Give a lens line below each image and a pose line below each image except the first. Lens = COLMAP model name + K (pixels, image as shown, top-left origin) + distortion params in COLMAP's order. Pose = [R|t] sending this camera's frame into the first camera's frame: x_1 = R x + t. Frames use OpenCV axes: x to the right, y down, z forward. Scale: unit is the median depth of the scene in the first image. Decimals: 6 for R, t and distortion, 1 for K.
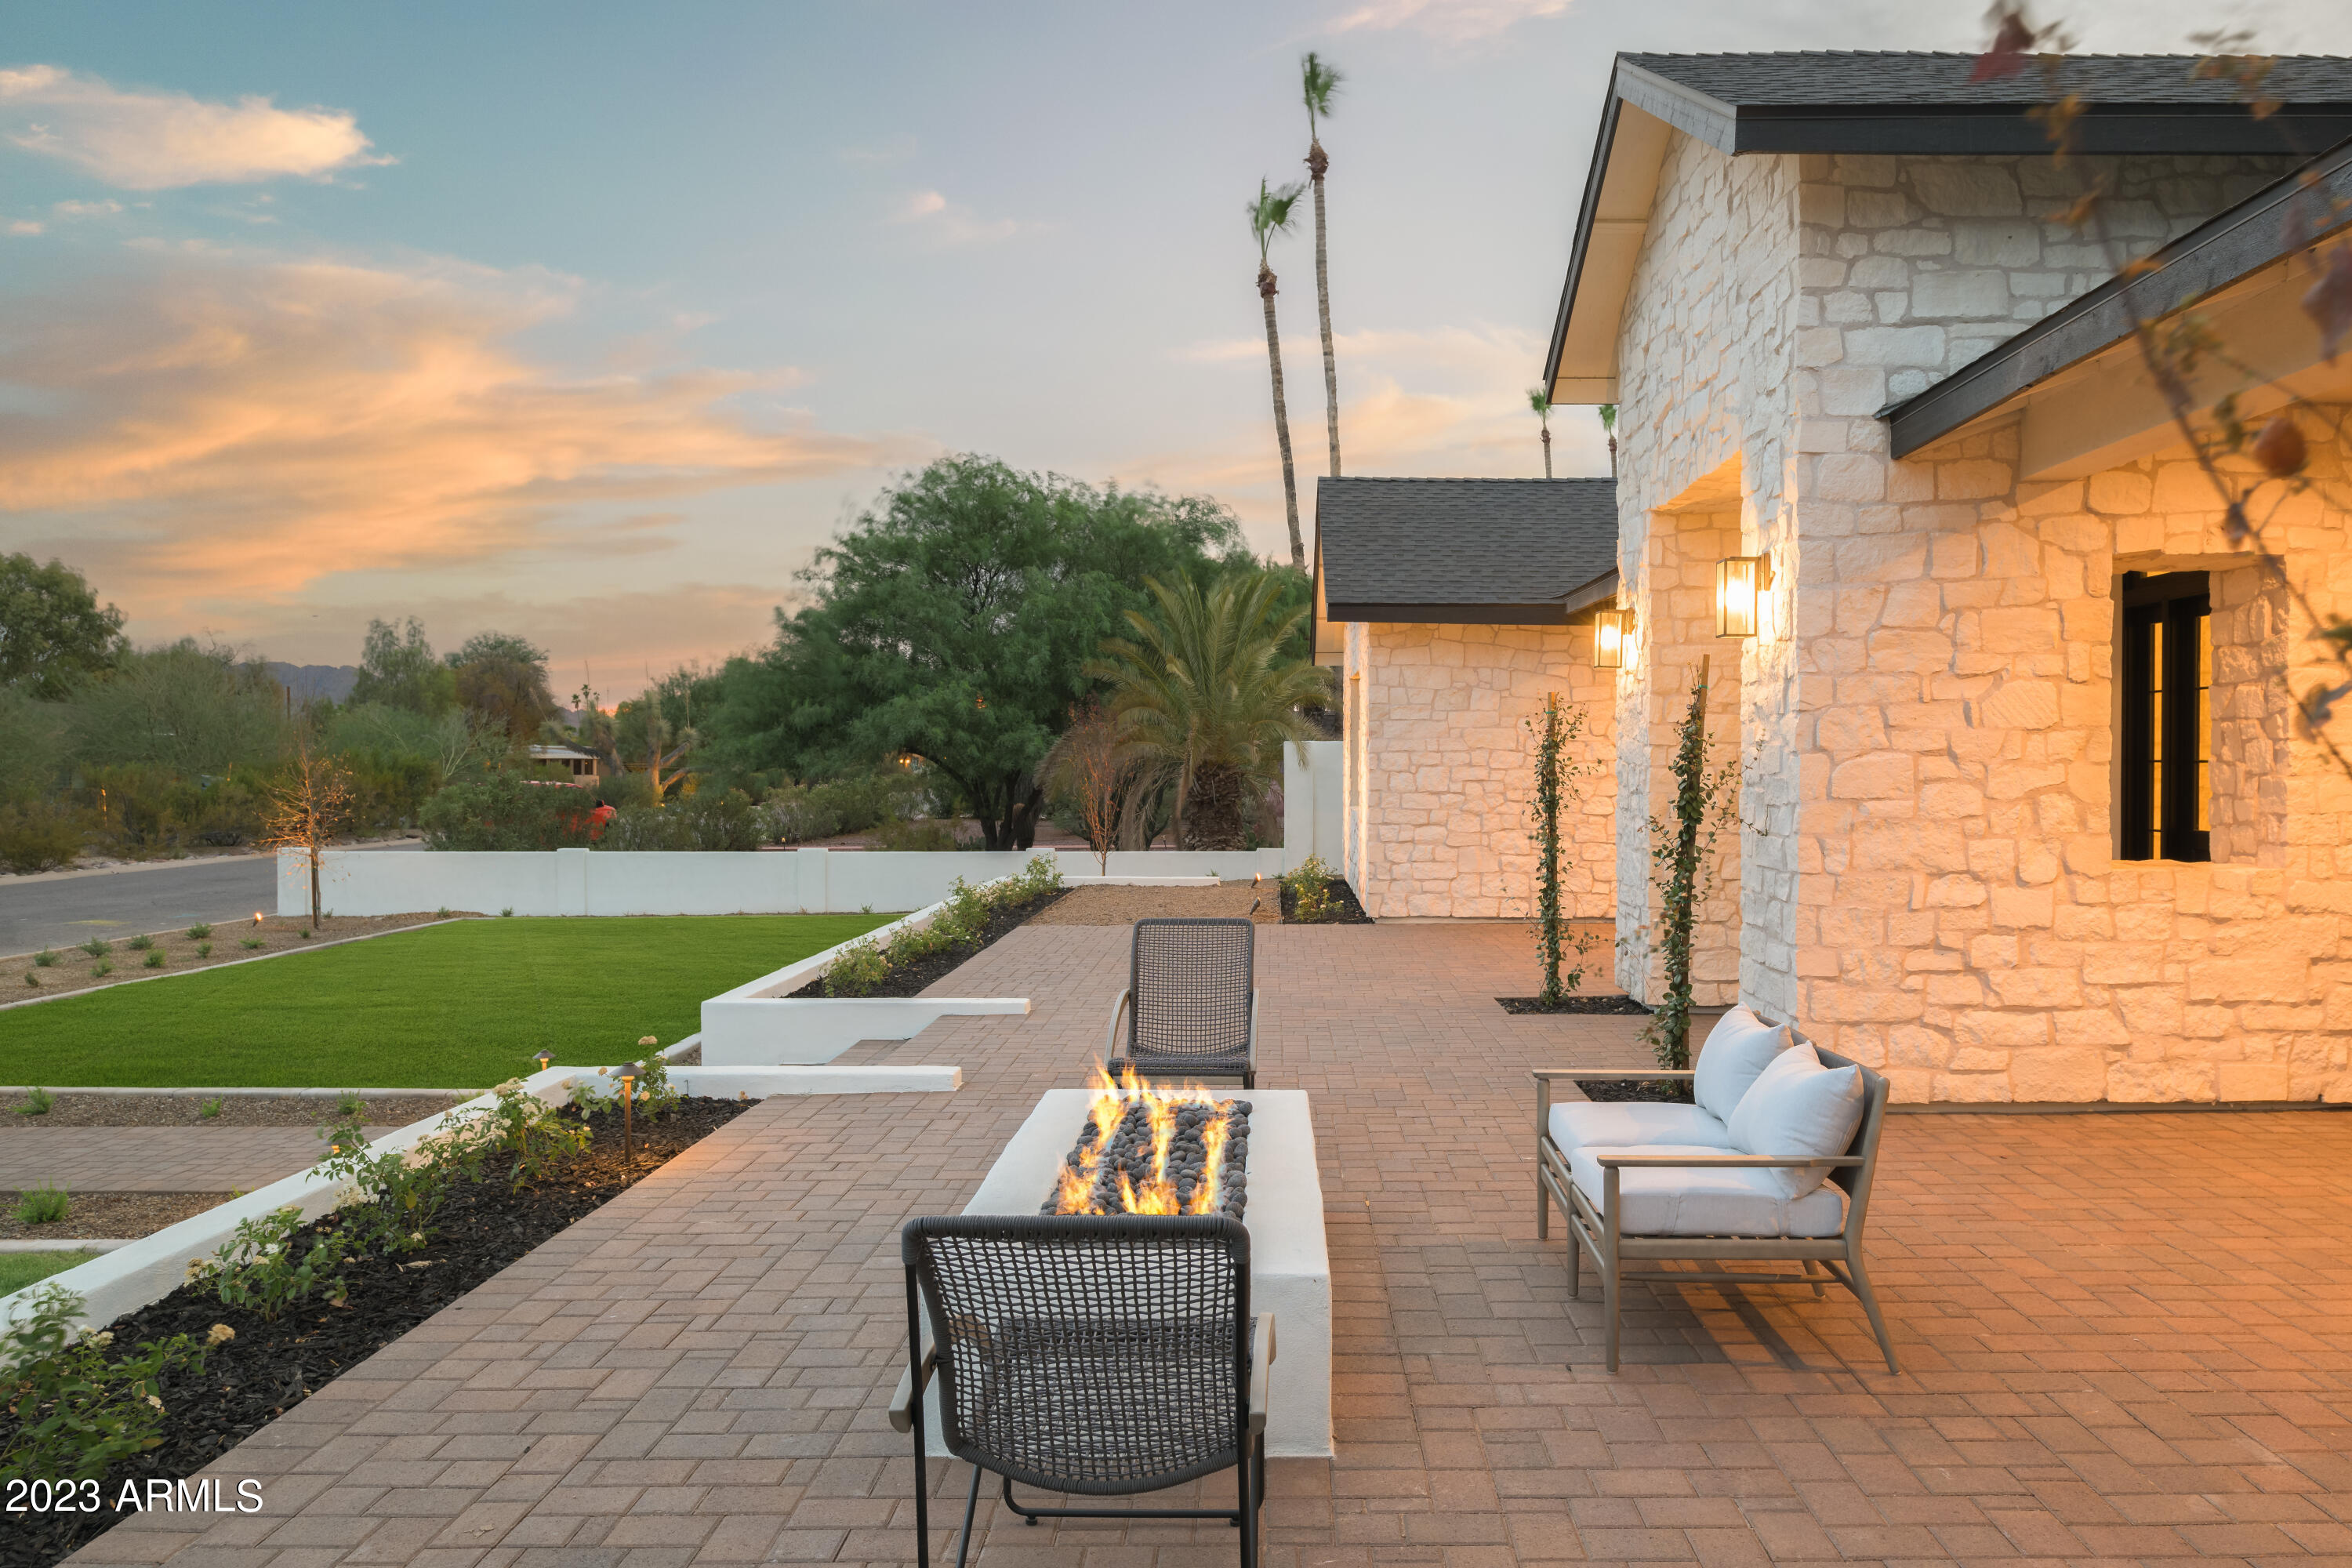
lens RADIAL K [[1671.0, 0, 1274.3], [0, 1671.0, 771.7], [0, 0, 1]] dist [-0.007494, -0.004669]
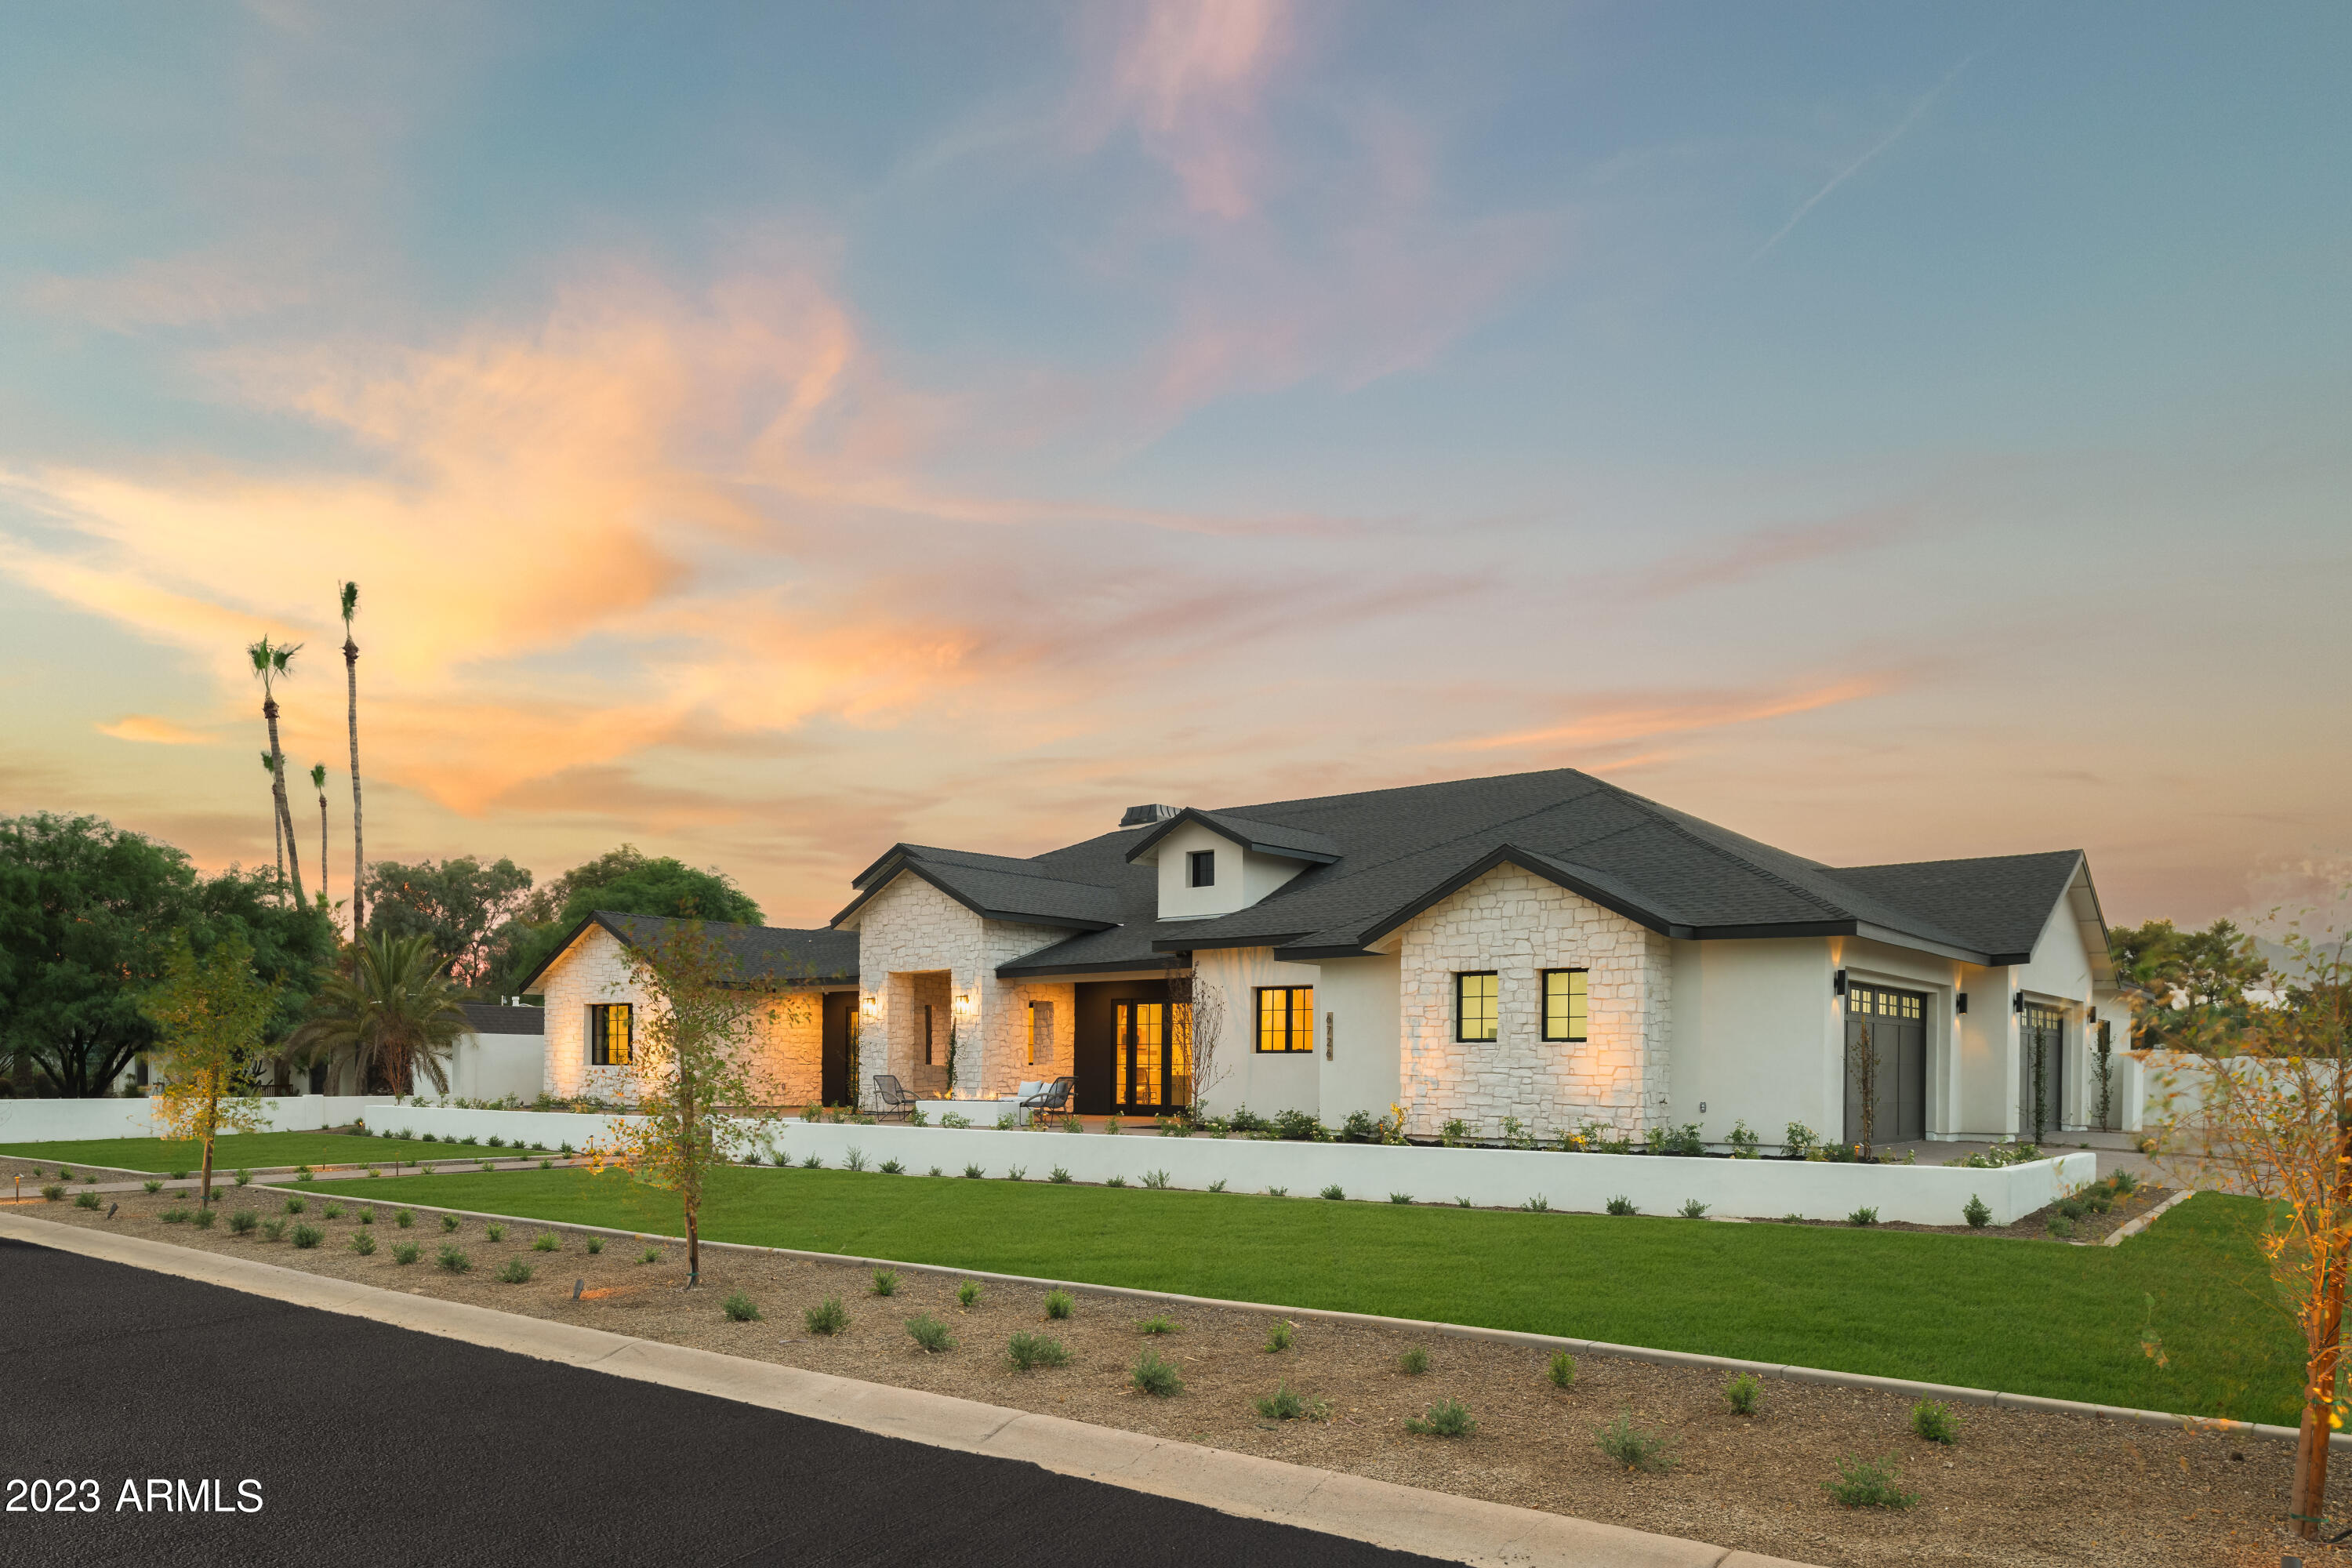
lens RADIAL K [[1610.6, 0, 1218.5], [0, 1610.6, 1103.5], [0, 0, 1]] dist [-0.002489, -0.004218]
pose [[0.611099, -0.010786, 0.791481, -2.858319], [-0.002350, 0.999878, 0.015440, 0.095532], [-0.791551, -0.011296, 0.610999, -2.288840]]
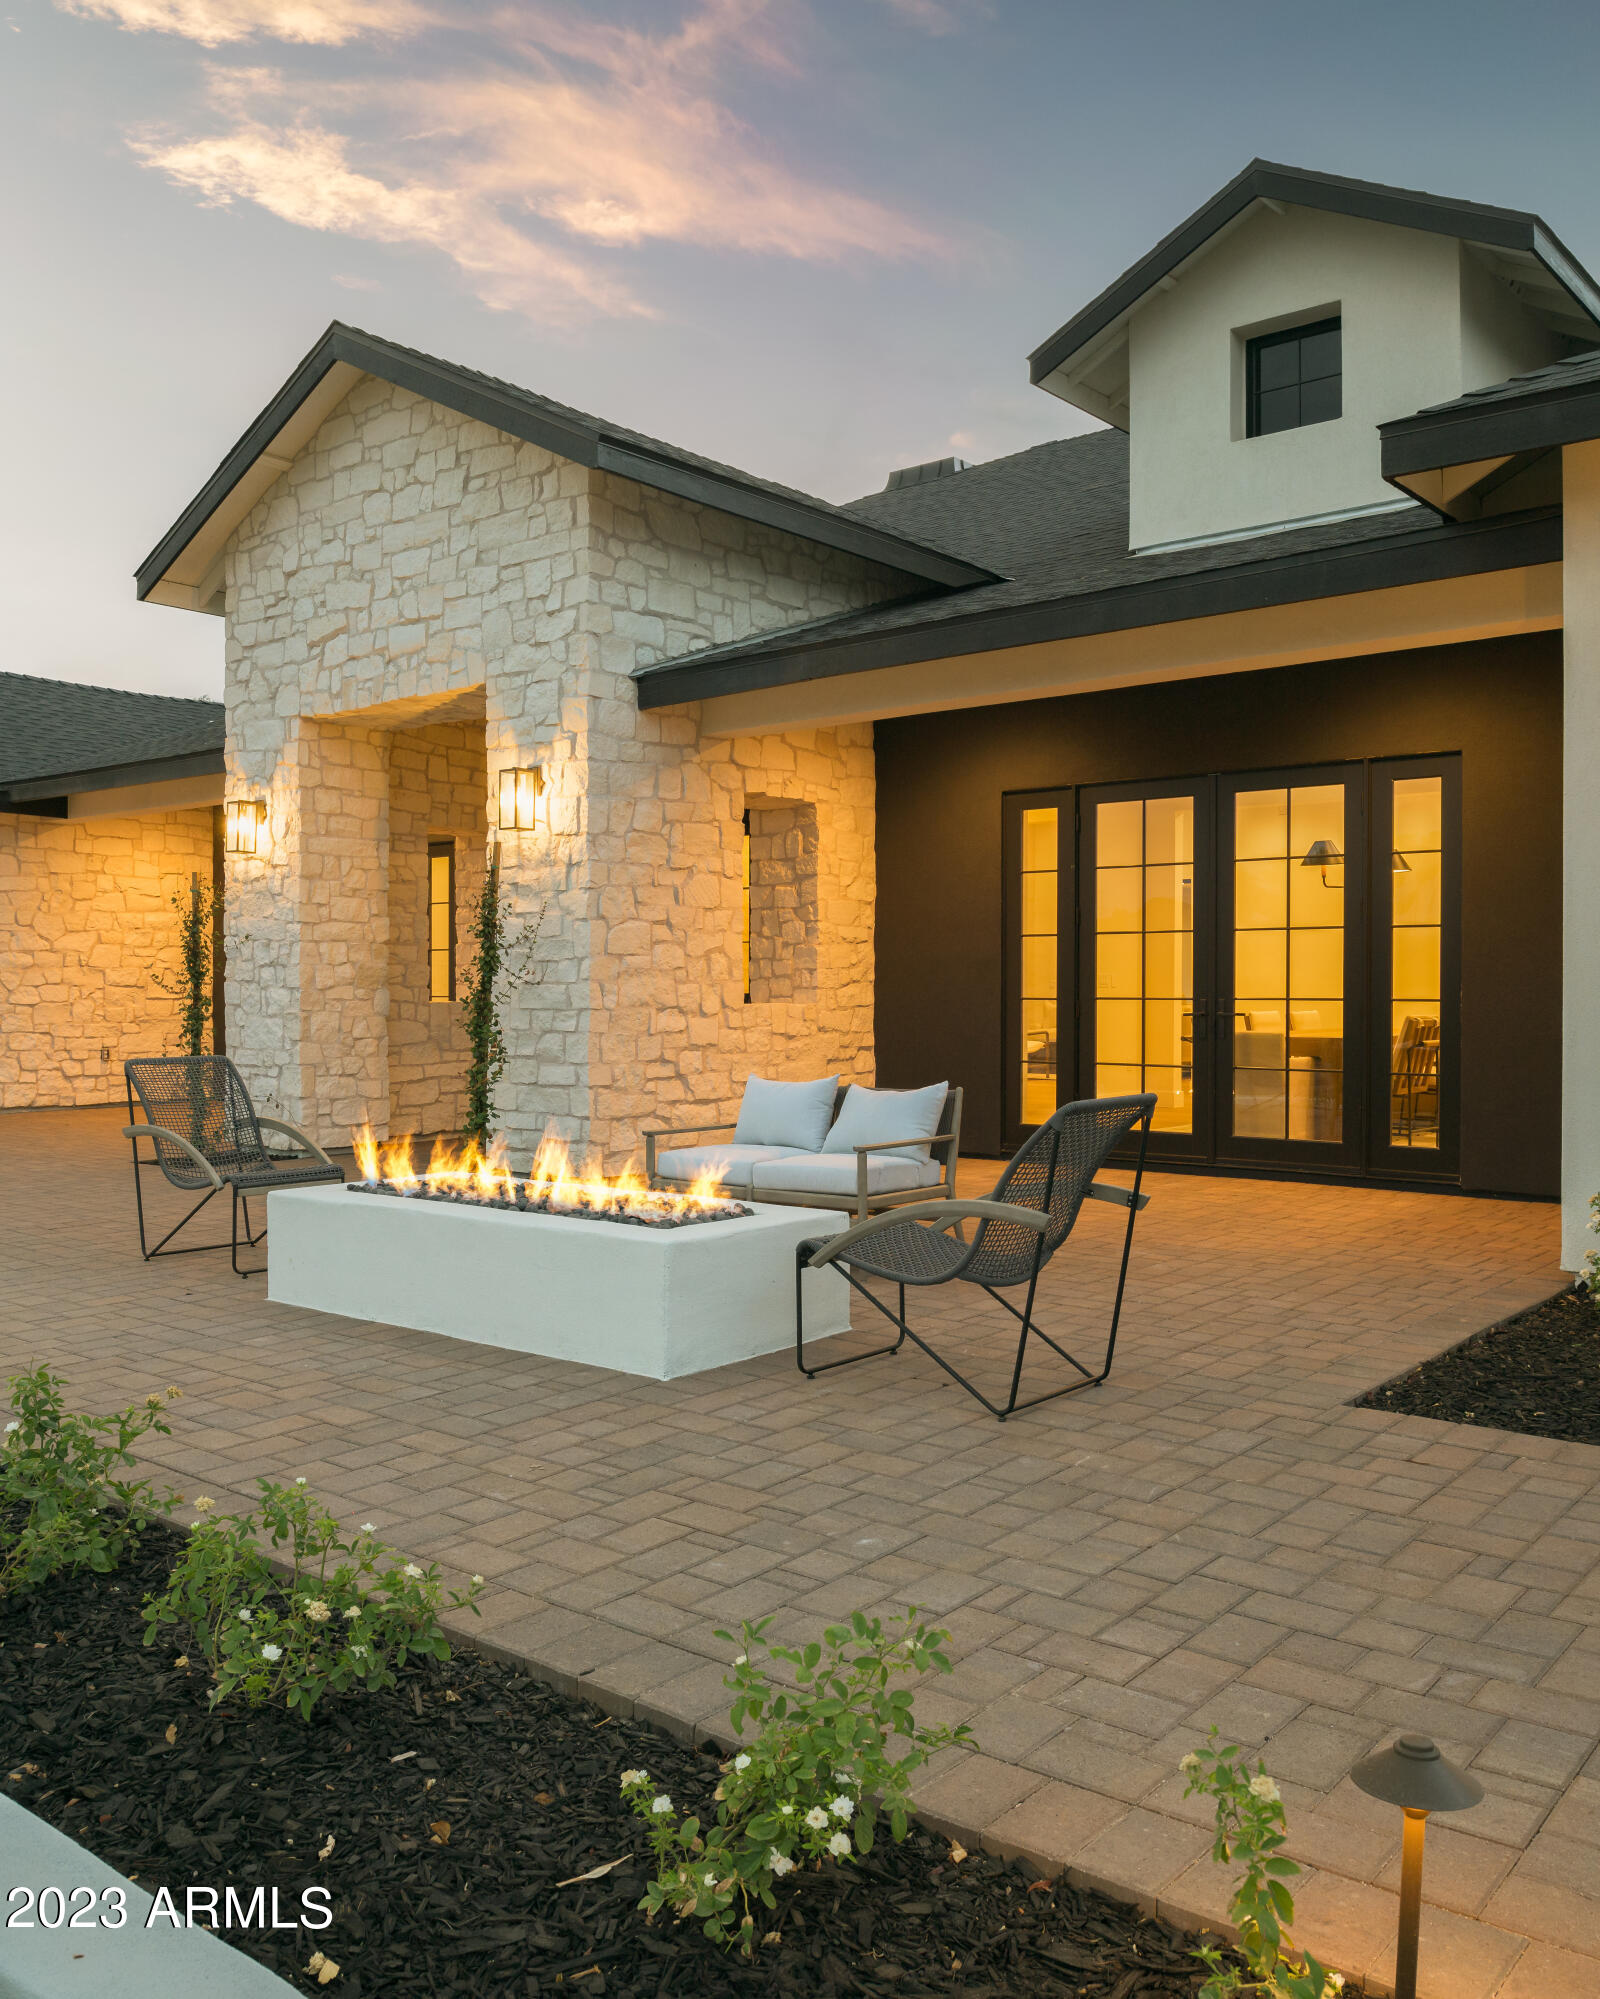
lens RADIAL K [[1634.9, 0, 800.0], [0, 1634.9, 999.5], [0, 0, 1]] dist [0.001288, -0.003413]
pose [[0.629896, -0.005594, 0.776659, -0.598626], [0.006385, 0.999978, 0.002024, 0.051487], [-0.776653, 0.003684, 0.629918, 0.042471]]
